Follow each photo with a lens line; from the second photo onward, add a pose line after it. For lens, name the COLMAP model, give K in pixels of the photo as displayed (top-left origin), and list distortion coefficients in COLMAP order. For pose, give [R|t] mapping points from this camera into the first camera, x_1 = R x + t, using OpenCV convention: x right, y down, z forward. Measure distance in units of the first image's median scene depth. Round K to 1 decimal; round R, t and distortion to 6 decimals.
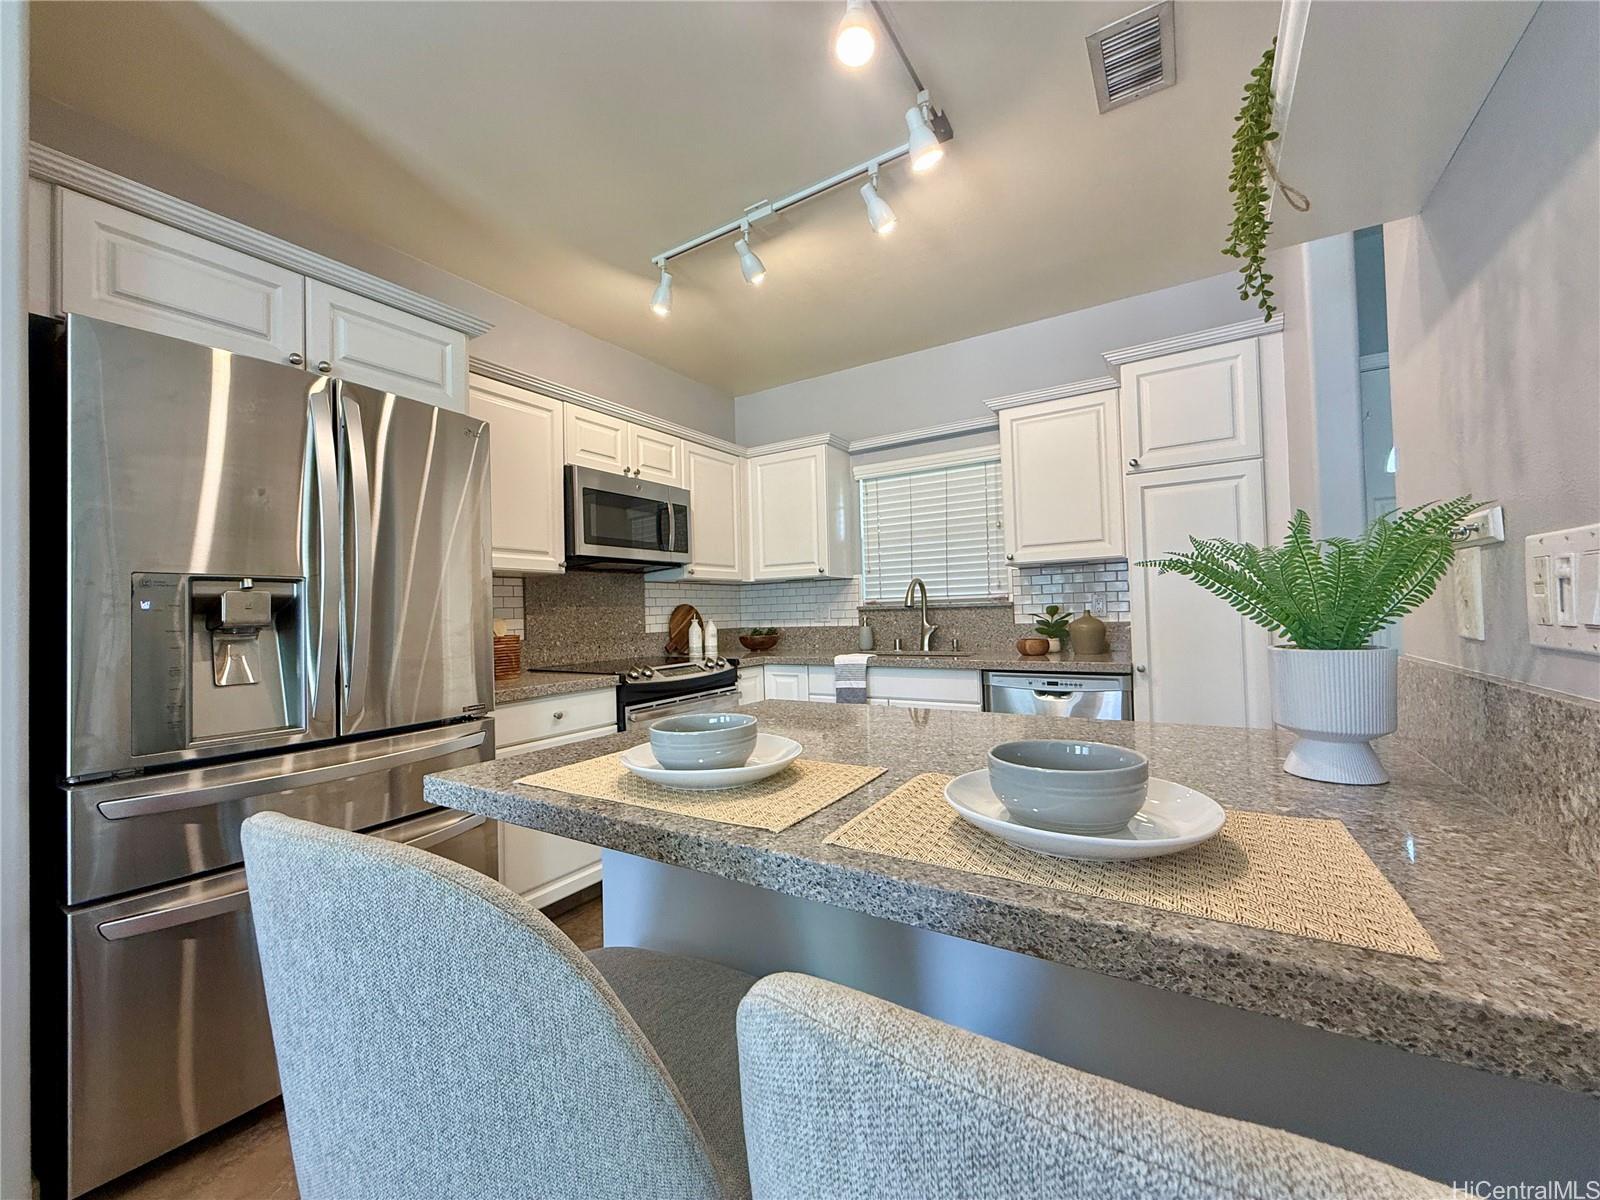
lens RADIAL K [[653.8, 0, 784.2], [0, 653.8, 596.9], [0, 0, 1]] dist [-0.002196, -0.000199]
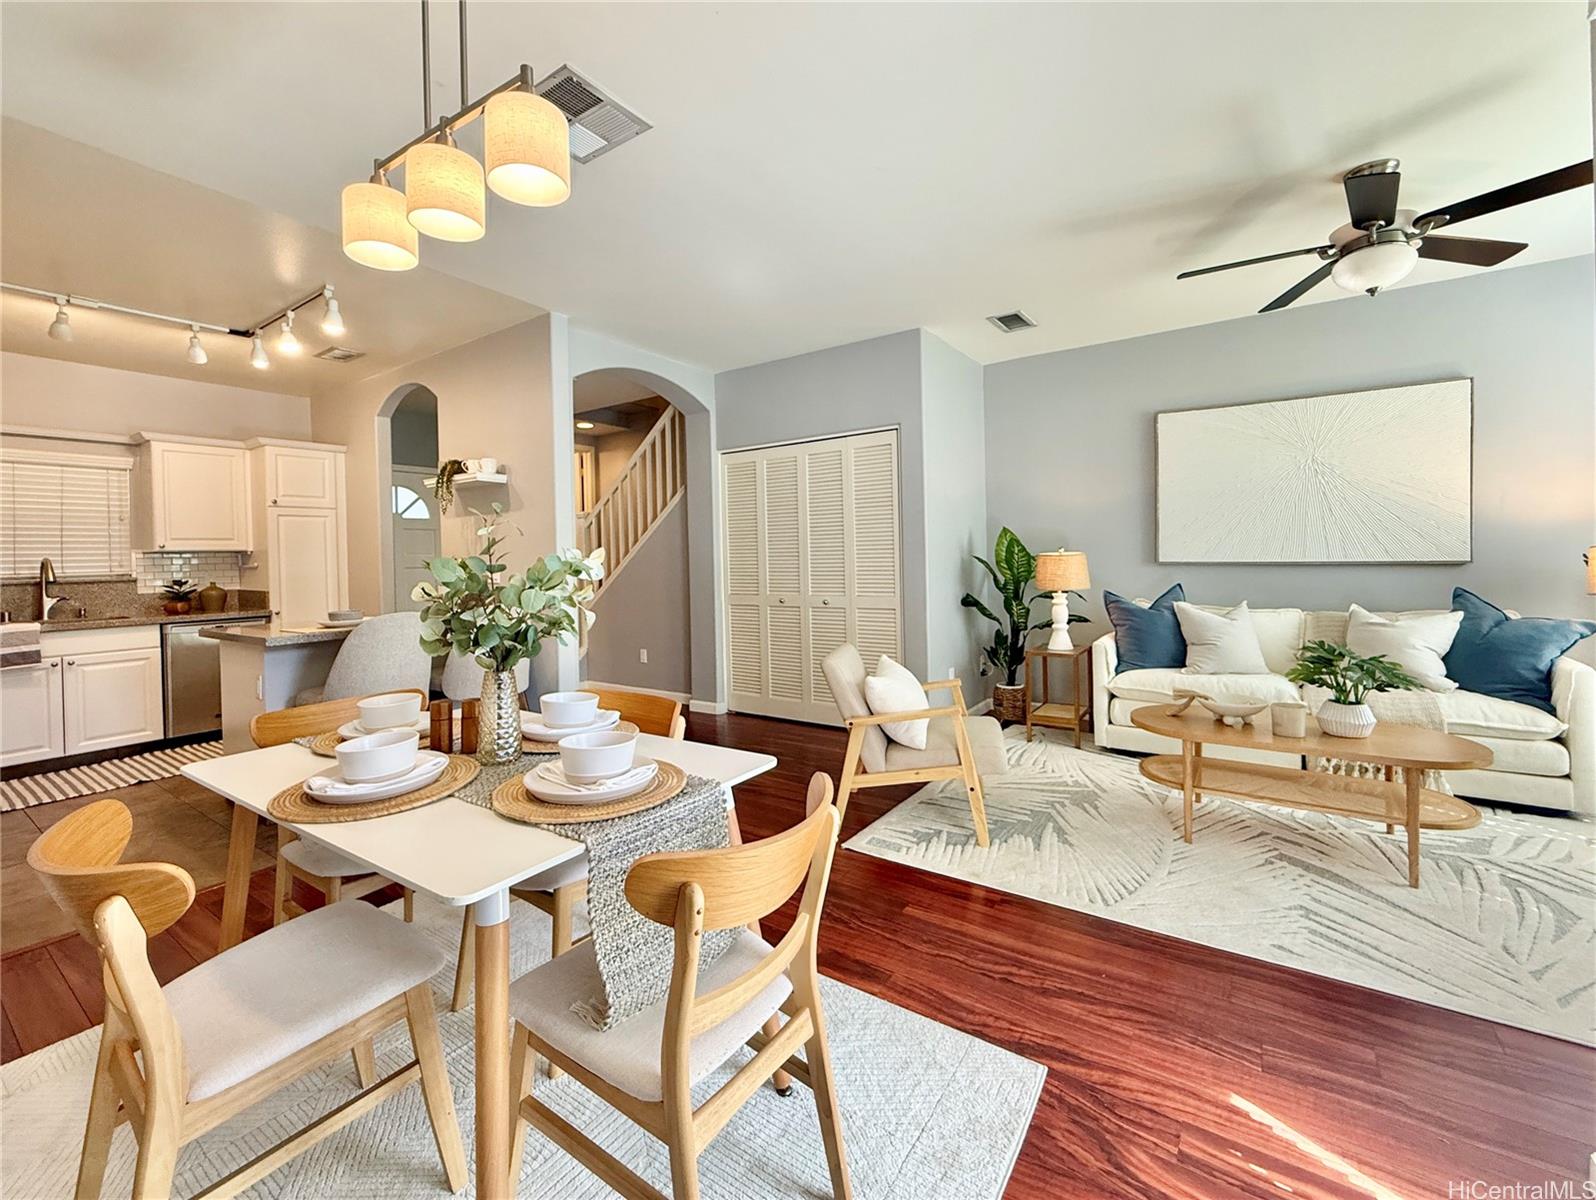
lens RADIAL K [[673.1, 0, 771.7], [0, 673.1, 566.5], [0, 0, 1]] dist [0.000162, 0.000114]
pose [[0.032489, 0.013136, 0.999386, -0.987704], [-0.002409, 0.999912, -0.013065, 0.000162], [-0.999469, -0.001983, 0.032518, -0.347123]]
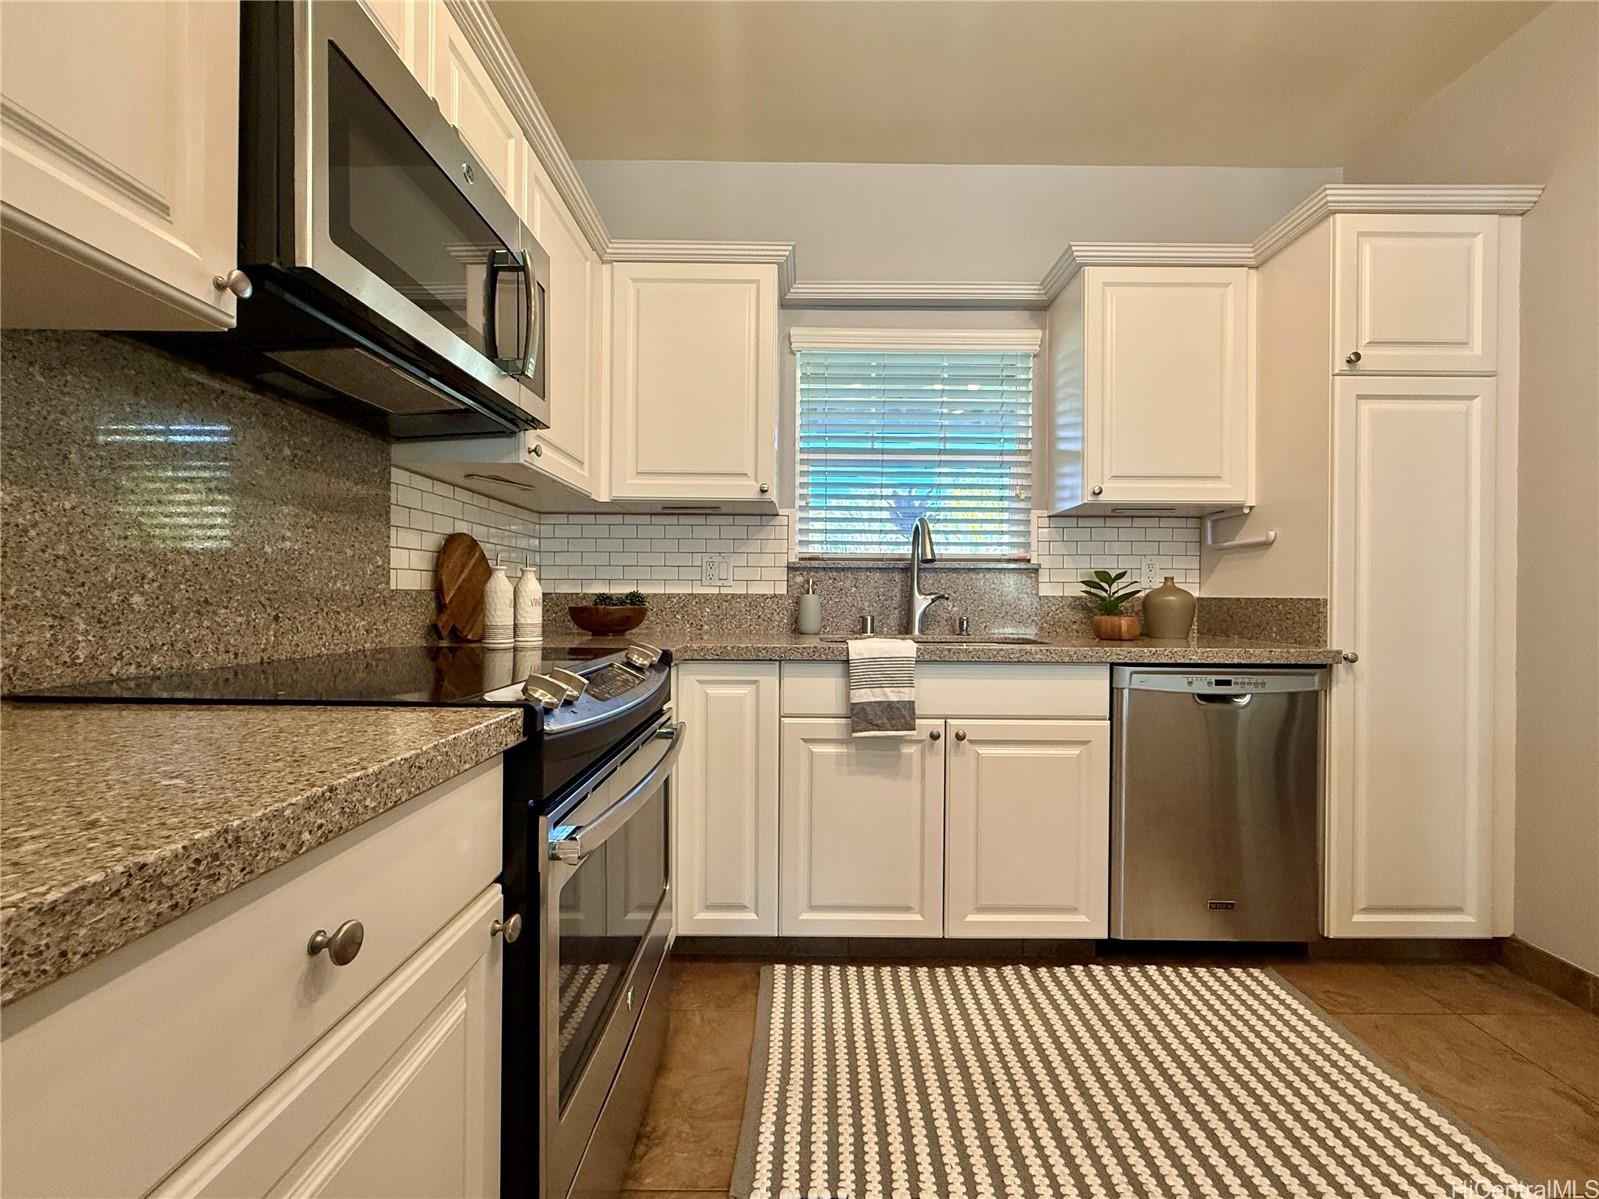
lens RADIAL K [[670.1, 0, 799.5], [0, 670.1, 599.5], [0, 0, 1]] dist [0.000668, 0.000222]
pose [[0.833253, 0.033053, 0.551902, -0.247292], [-0.042774, 0.999073, 0.004747, 0.052536], [-0.551234, -0.027563, 0.833895, 0.548903]]
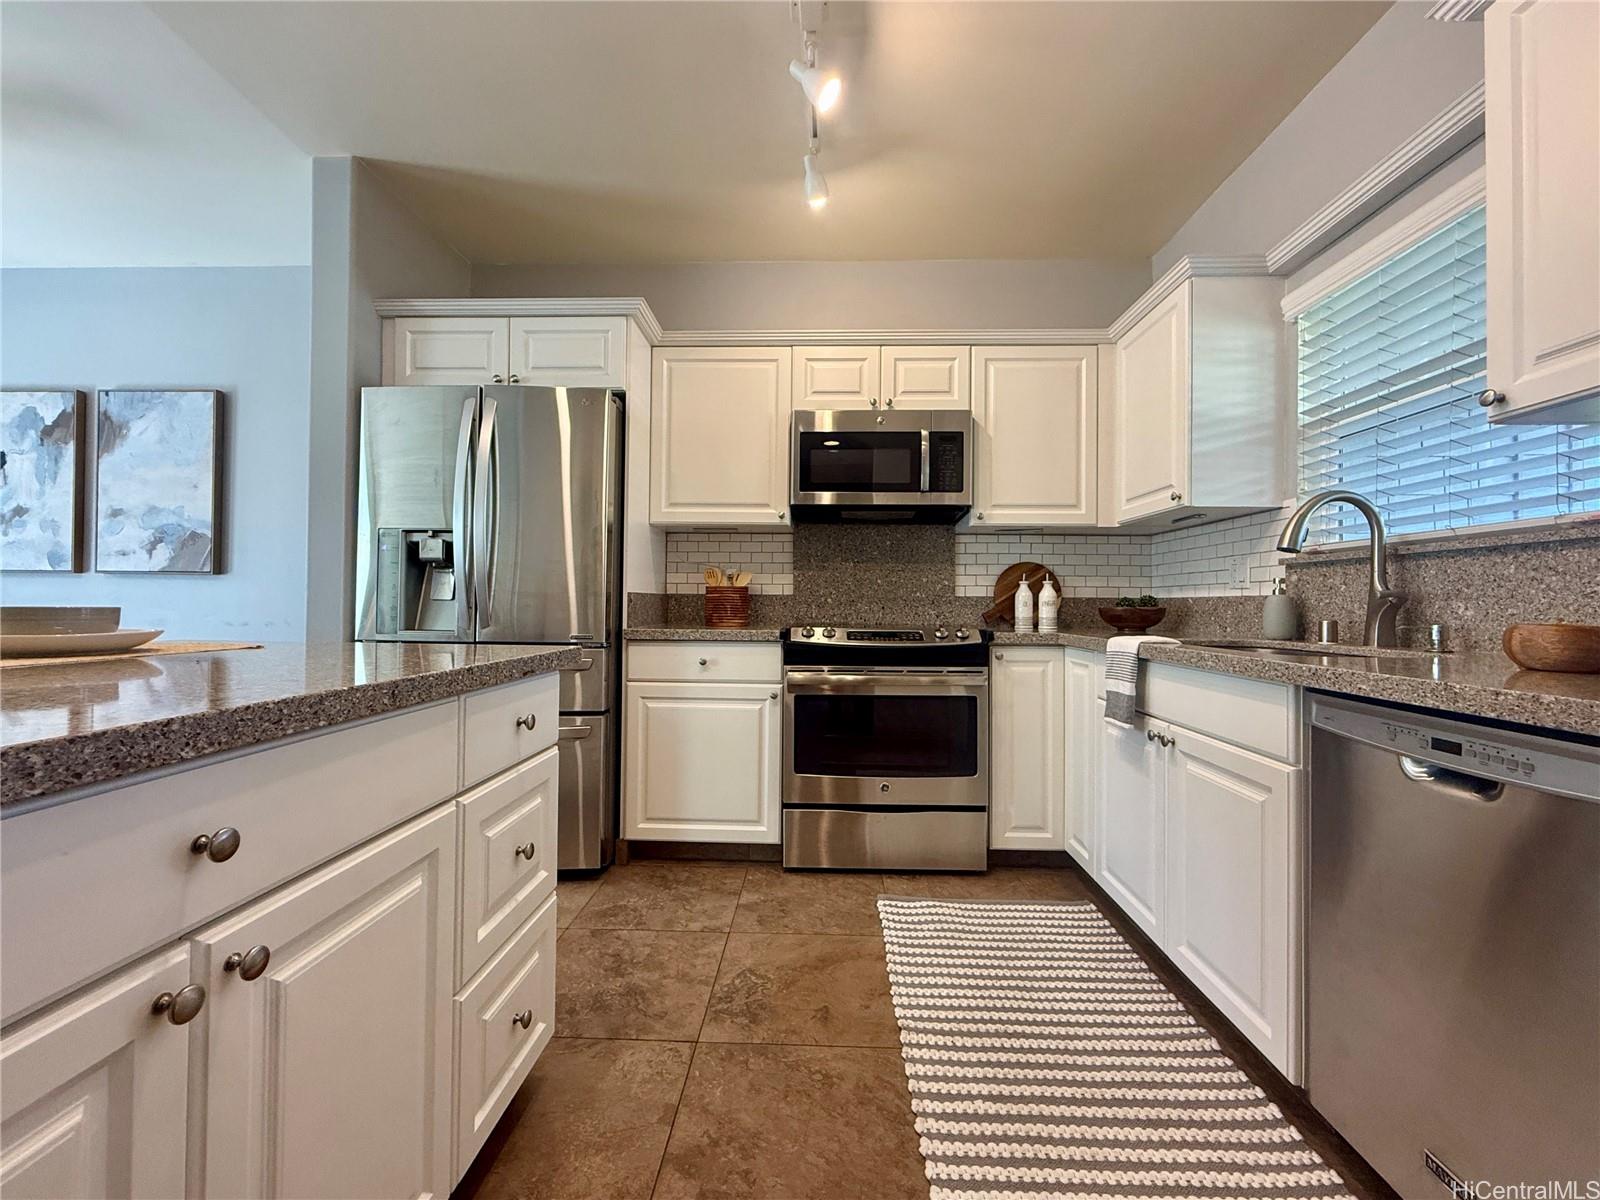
lens RADIAL K [[653.8, 0, 784.2], [0, 653.8, 596.9], [0, 0, 1]] dist [-0.002196, -0.000199]
pose [[0.492473, 0.023383, -0.870013, 0.429306], [-0.004703, 0.999696, 0.024206, 0.039976], [0.870315, -0.007829, 0.492434, 0.436099]]
